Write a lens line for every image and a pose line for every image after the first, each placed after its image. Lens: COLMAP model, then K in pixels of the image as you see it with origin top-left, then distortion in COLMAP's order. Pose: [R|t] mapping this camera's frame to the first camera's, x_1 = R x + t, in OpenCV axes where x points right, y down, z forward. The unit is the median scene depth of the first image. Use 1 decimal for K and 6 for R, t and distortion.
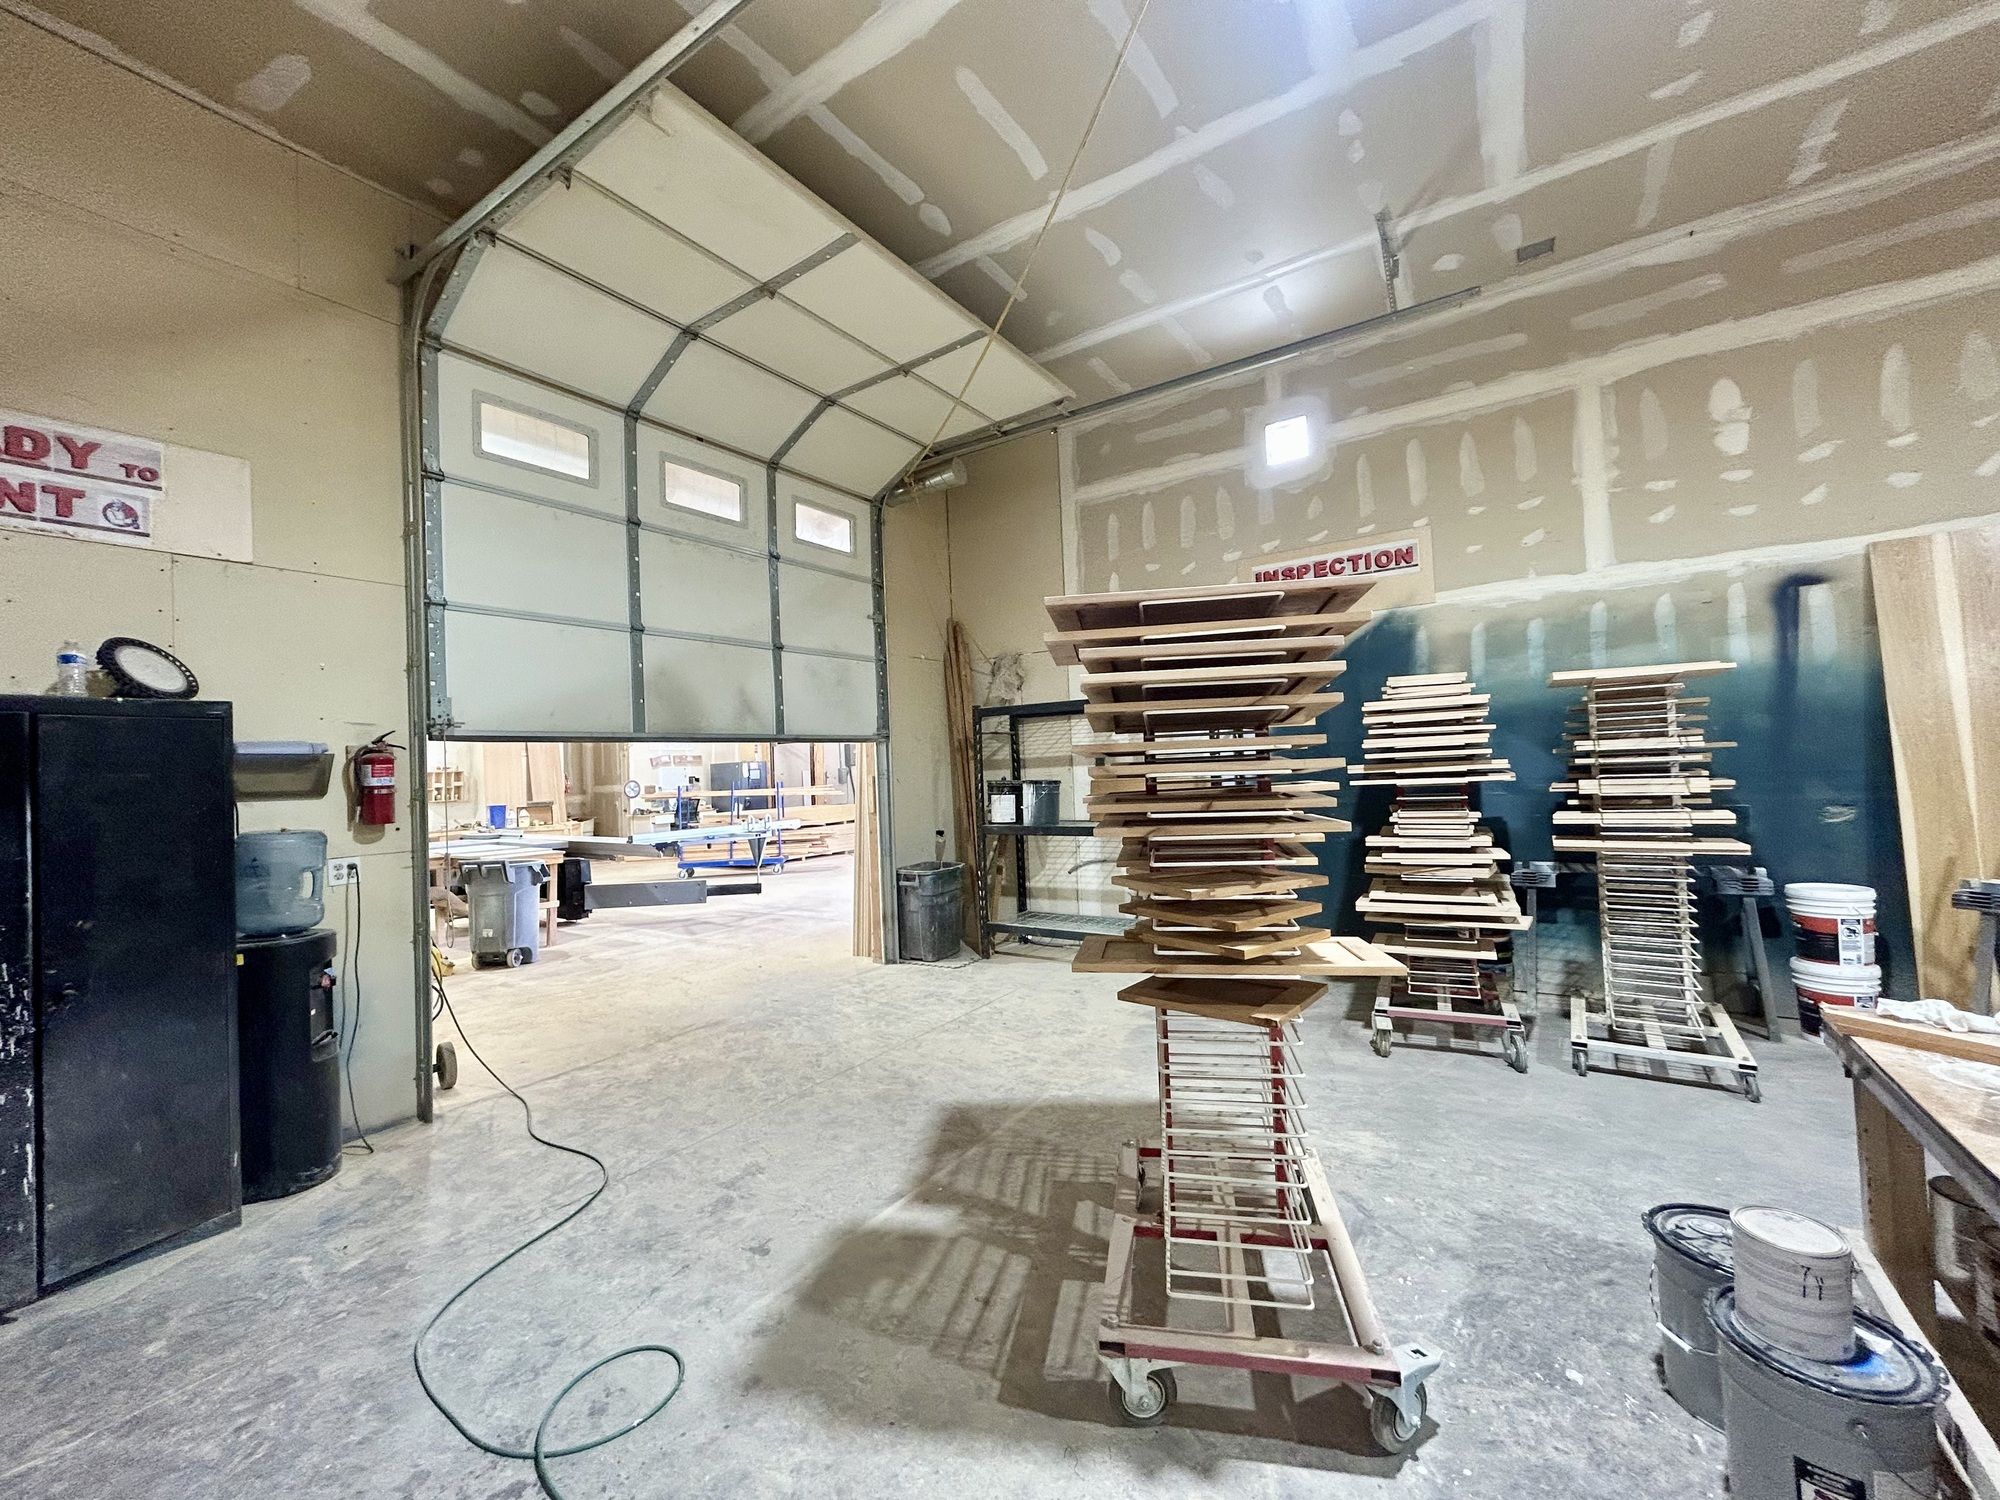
lens RADIAL K [[806.9, 0, 1005.8], [0, 806.9, 743.7], [0, 0, 1]] dist [0.001179, -0.000079]
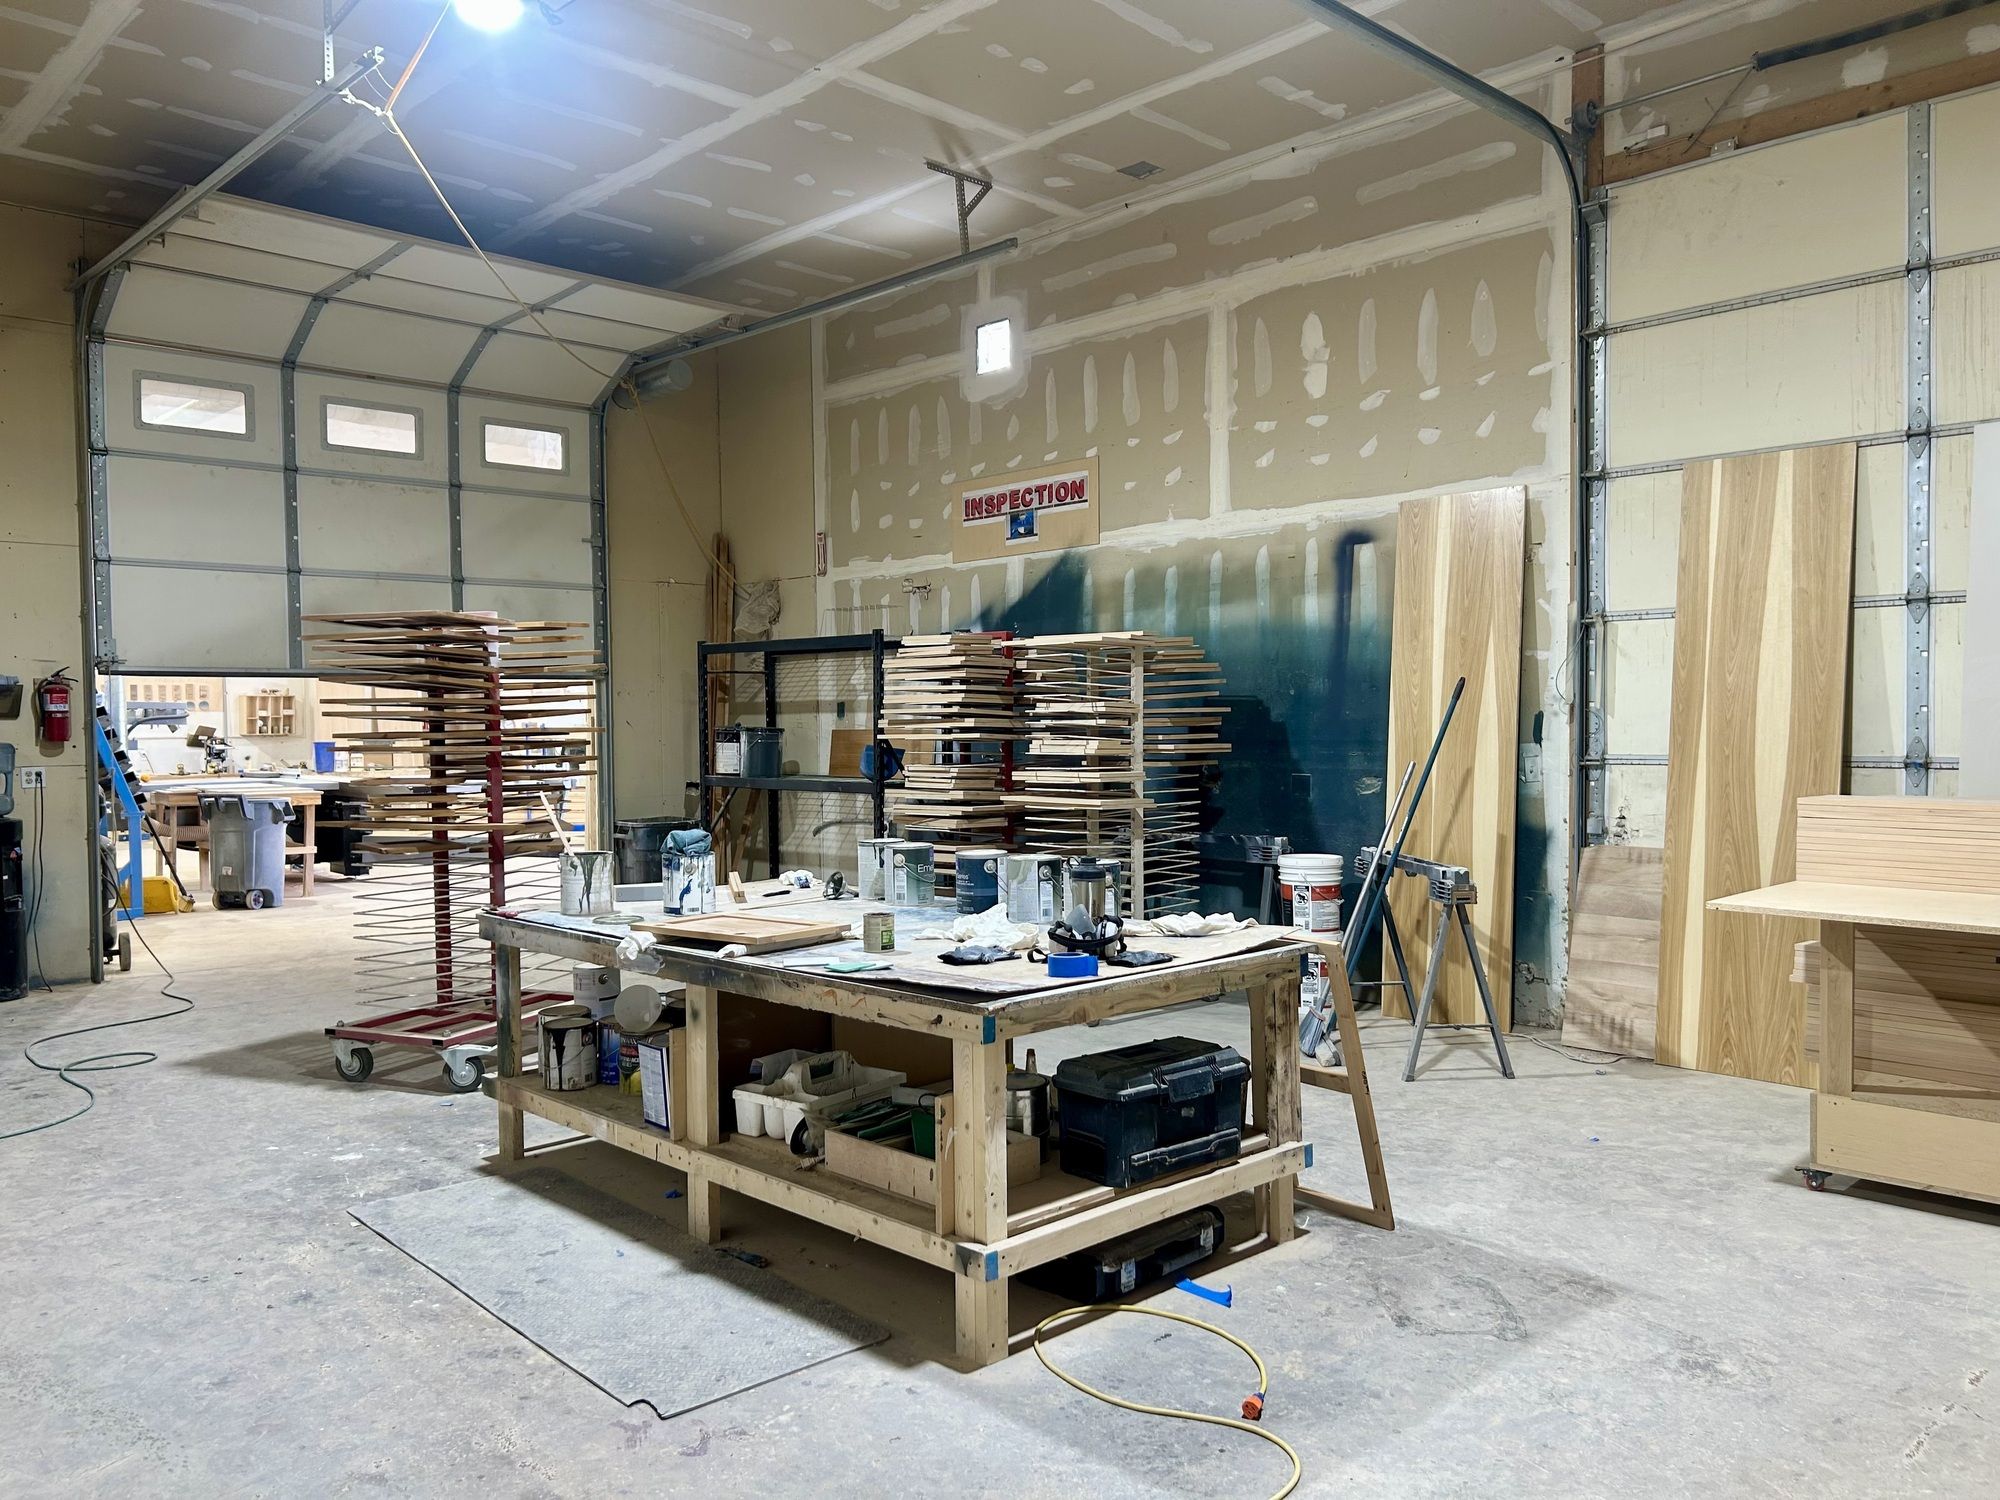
lens RADIAL K [[1515.1, 0, 1000.0], [0, 1515.1, 750.0], [0, 0, 1]] dist [0.078633, -0.074811]
pose [[0.974411, 0.034856, -0.222053, 0.885888], [-0.022091, 0.997971, 0.059715, -0.047156], [0.223684, -0.053282, 0.973204, -0.754402]]
